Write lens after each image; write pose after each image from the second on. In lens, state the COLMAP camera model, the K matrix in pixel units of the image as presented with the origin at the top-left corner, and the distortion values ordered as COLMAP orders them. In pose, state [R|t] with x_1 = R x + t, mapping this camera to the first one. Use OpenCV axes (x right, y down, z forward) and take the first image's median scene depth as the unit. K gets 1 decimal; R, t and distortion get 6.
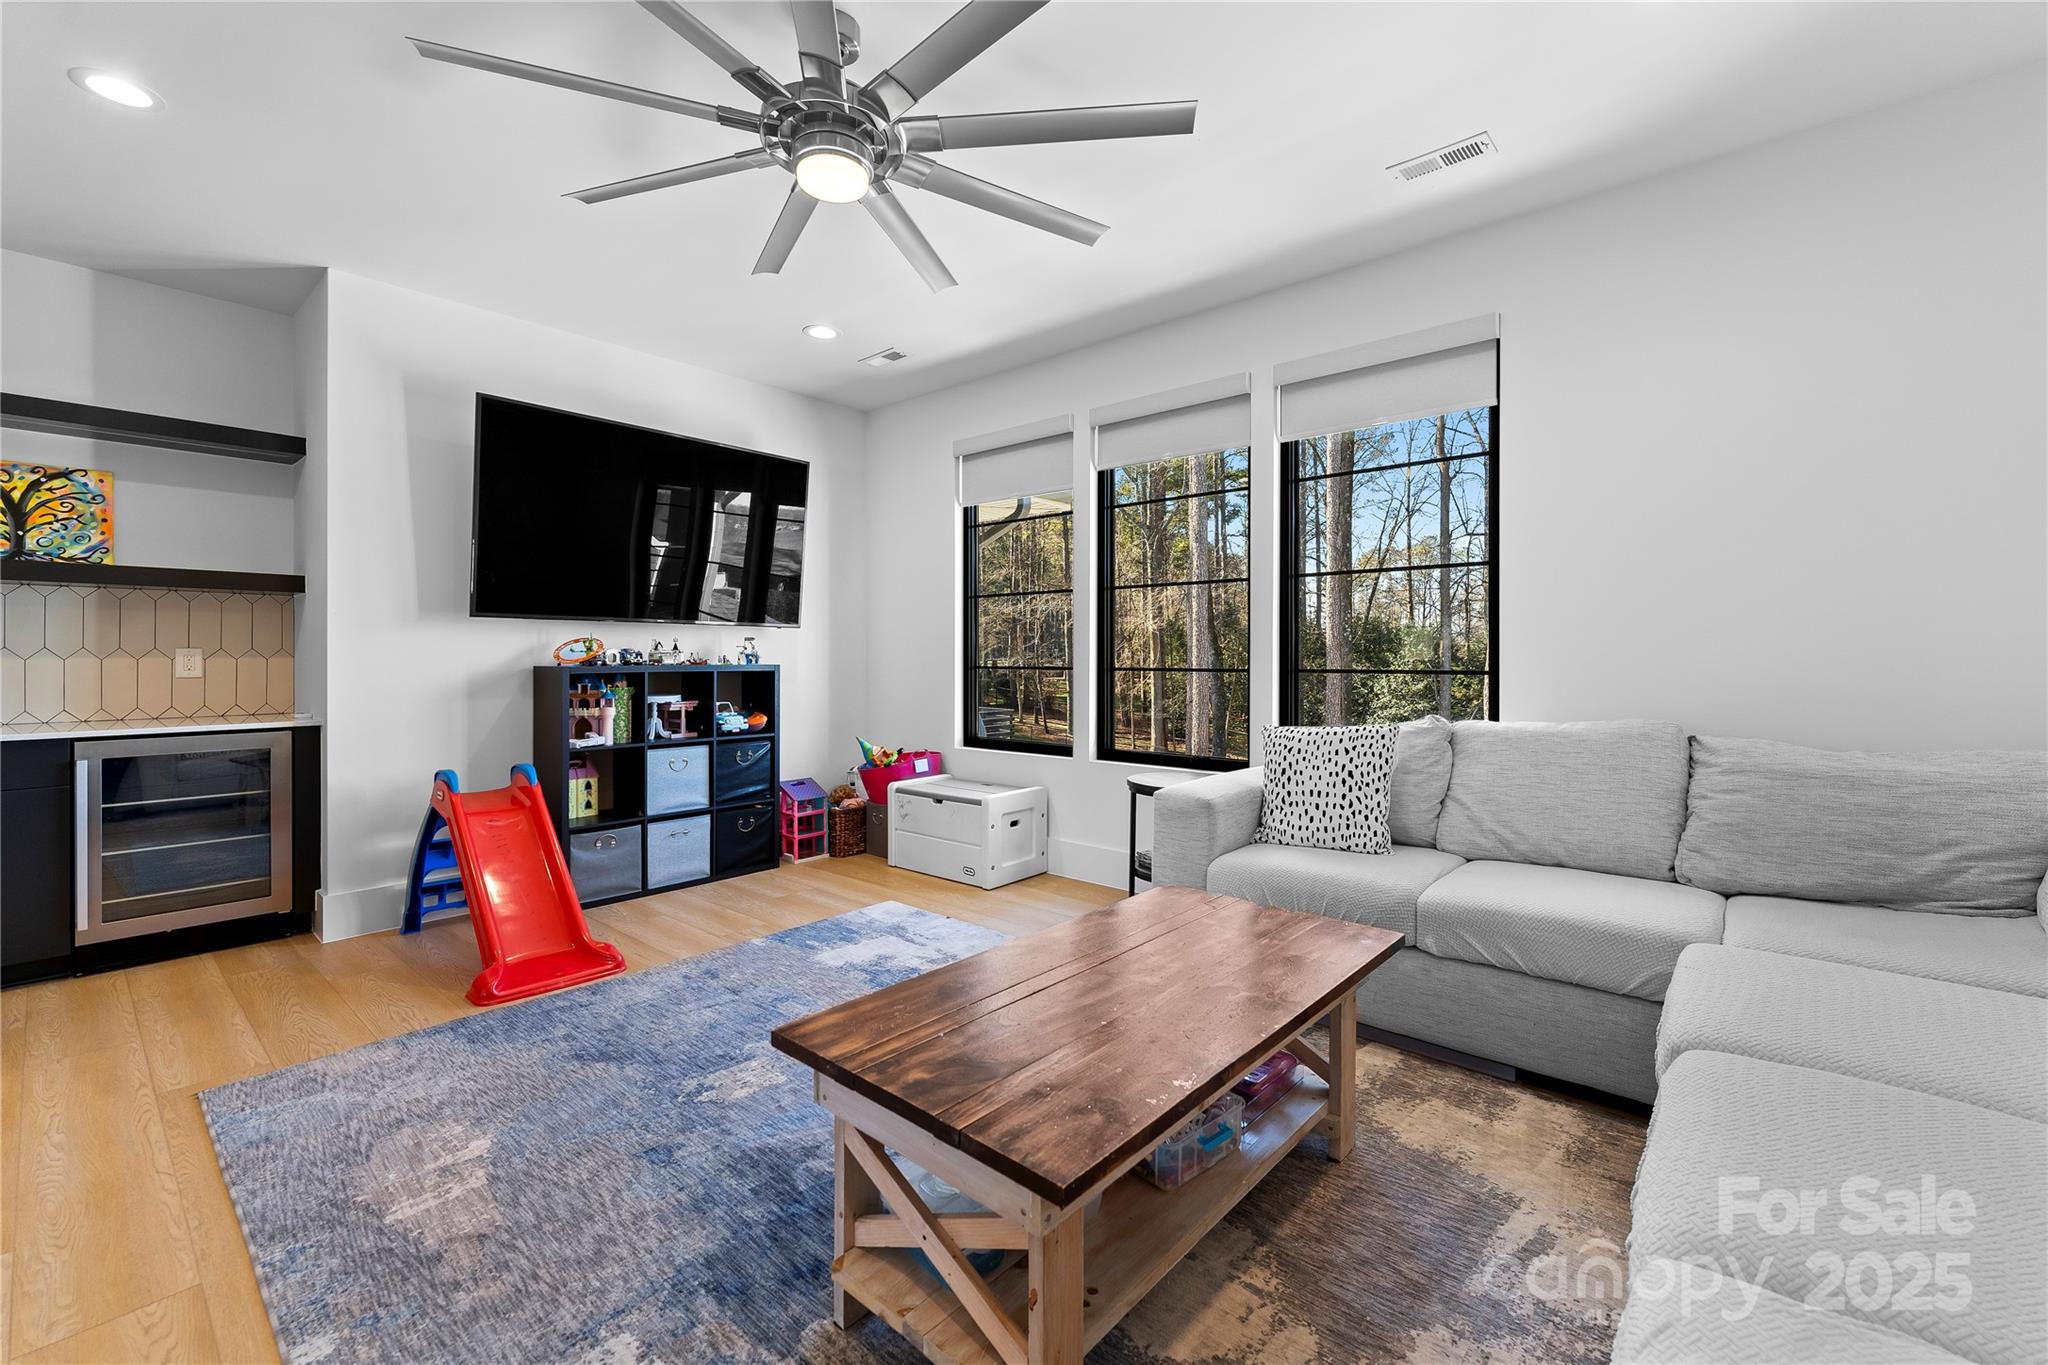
lens RADIAL K [[853.0, 0, 1029.0], [0, 853.0, 666.9], [0, 0, 1]] dist [0.008961, -0.000108]
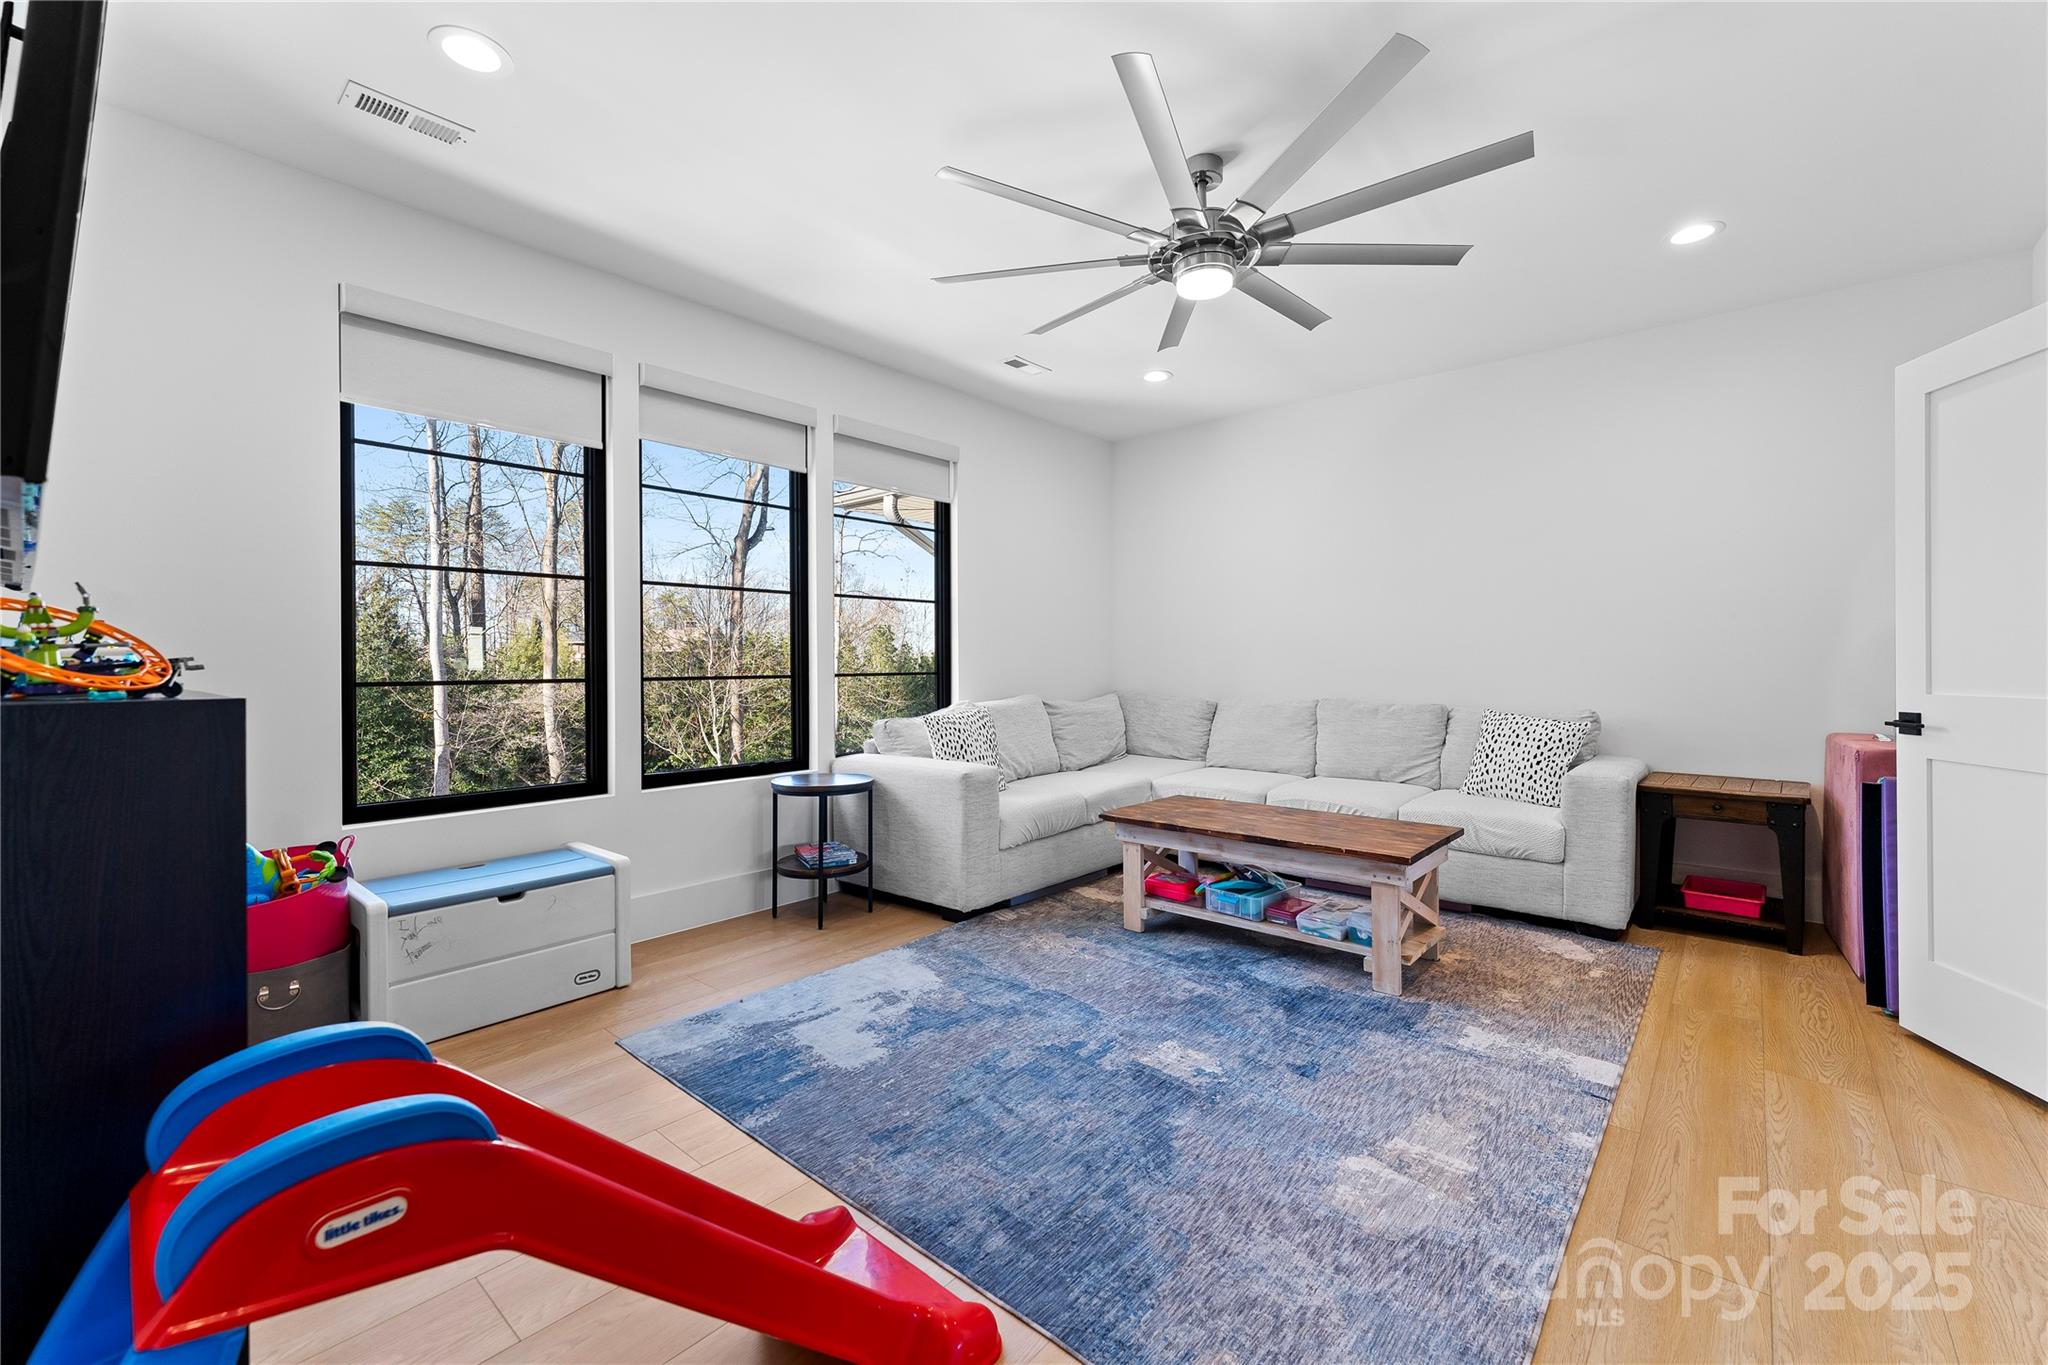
lens RADIAL K [[853.0, 0, 1024.3], [0, 853.0, 668.5], [0, 0, 1]] dist [0.008961, -0.000108]
pose [[-0.016778, -0.003328, 0.999854, -1.075871], [0.019301, 0.999807, 0.003652, -0.004589], [-0.999673, 0.019359, -0.016710, 0.930967]]
